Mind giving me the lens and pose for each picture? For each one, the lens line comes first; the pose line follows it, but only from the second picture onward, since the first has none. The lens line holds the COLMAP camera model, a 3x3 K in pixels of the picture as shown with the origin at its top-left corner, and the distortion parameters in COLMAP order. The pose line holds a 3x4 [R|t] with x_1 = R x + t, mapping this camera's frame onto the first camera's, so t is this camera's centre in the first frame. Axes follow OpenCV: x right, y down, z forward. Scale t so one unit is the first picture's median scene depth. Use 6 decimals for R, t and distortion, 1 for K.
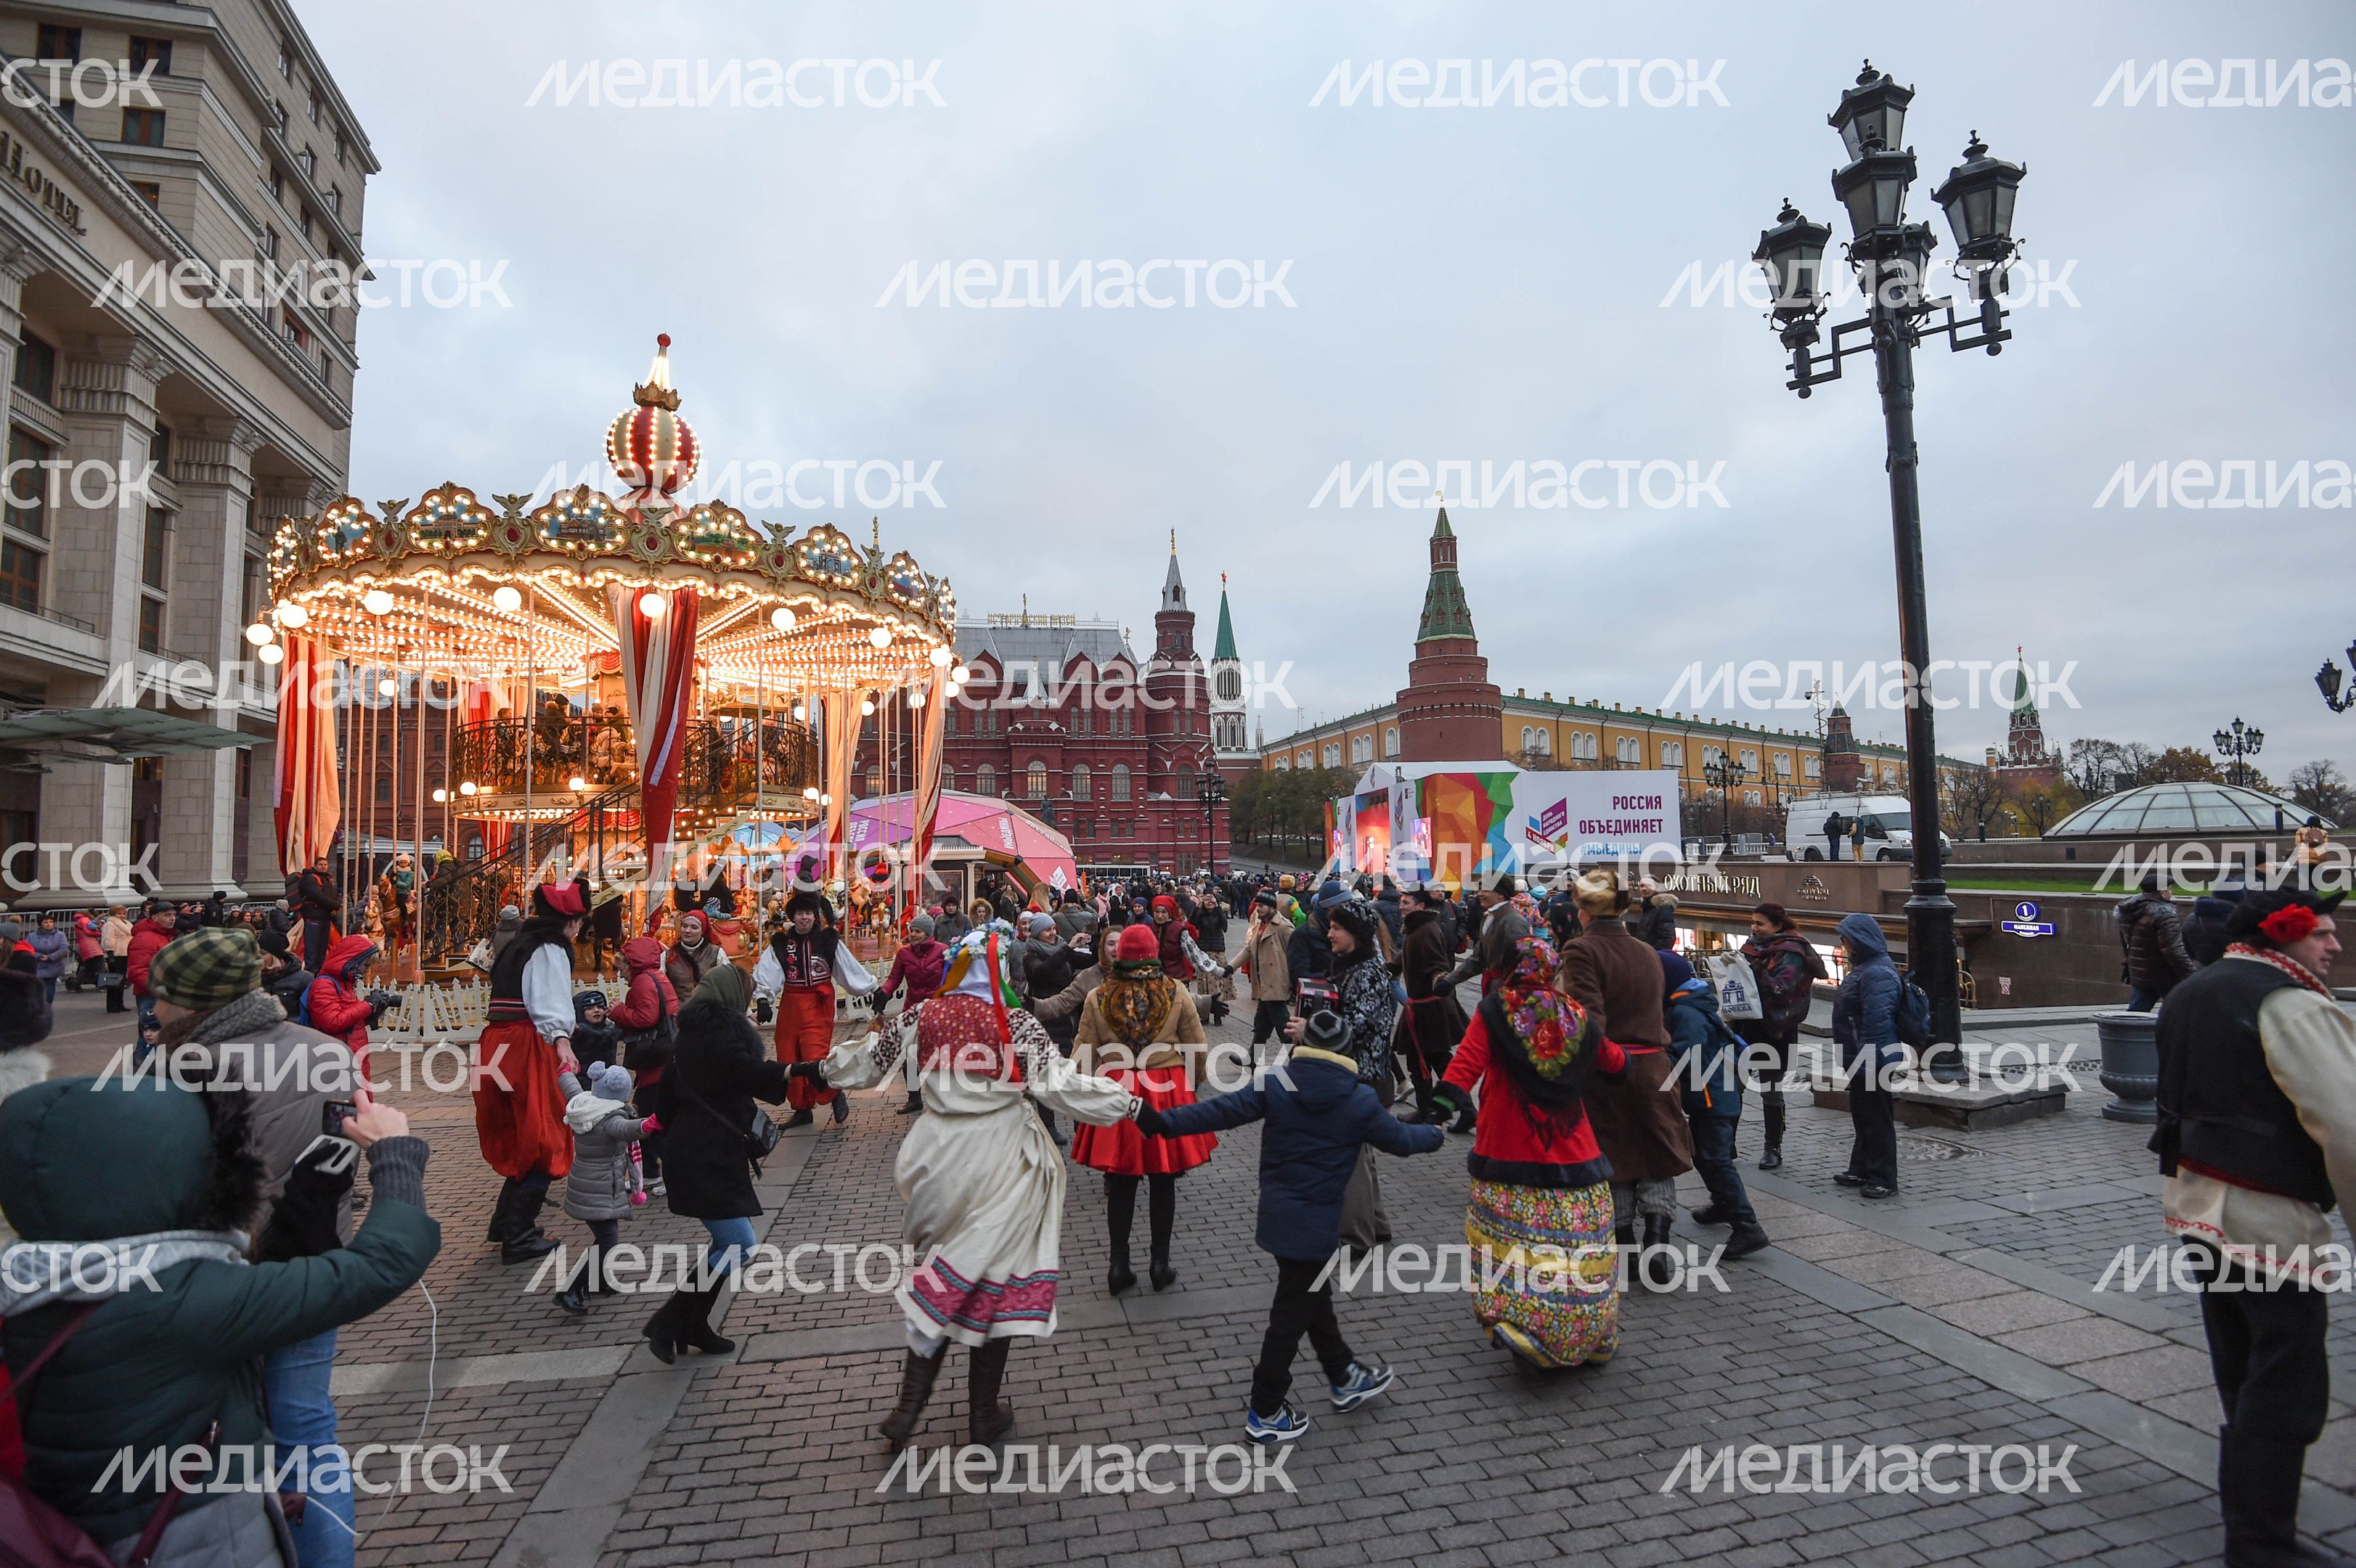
lens RADIAL K [[1098.7, 0, 1163.2], [0, 1098.7, 778.4], [0, 0, 1]] dist [0.000237, -0.039167]
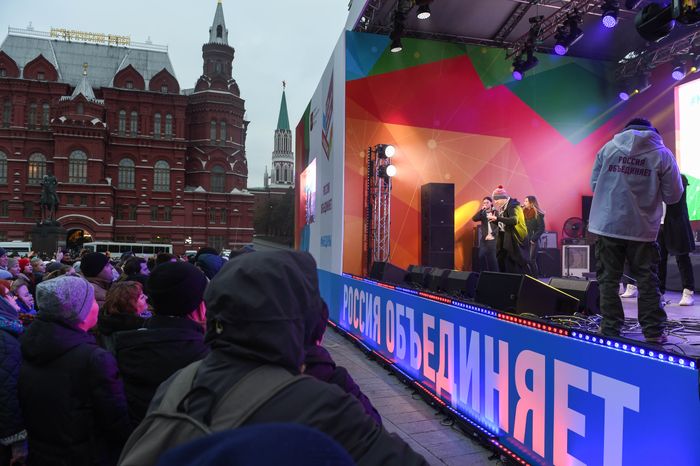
lens RADIAL K [[486.9, 0, 359.8], [0, 486.9, 240.9], [0, 0, 1]] dist [-0.042337, -0.015722]
pose [[0.985611, 0.031630, 0.166046, 0.199304], [-0.040144, 0.998032, 0.048171, 0.089923], [-0.164195, -0.054143, 0.984941, 0.971967]]
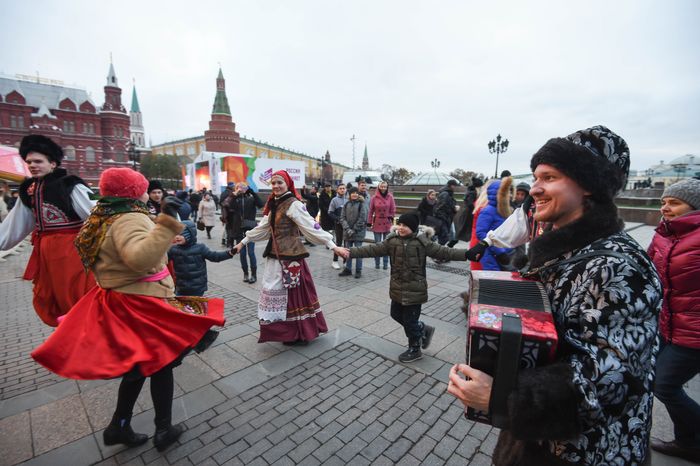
lens RADIAL K [[324.2, 0, 350.0], [0, 324.2, 233.0], [0, 0, 1]] dist [-0.024717, -0.010422]
pose [[0.802323, -0.050784, 0.594726, -0.002826], [-0.072014, 0.980860, 0.180908, 0.014803], [-0.592530, -0.187975, 0.783309, 0.110517]]
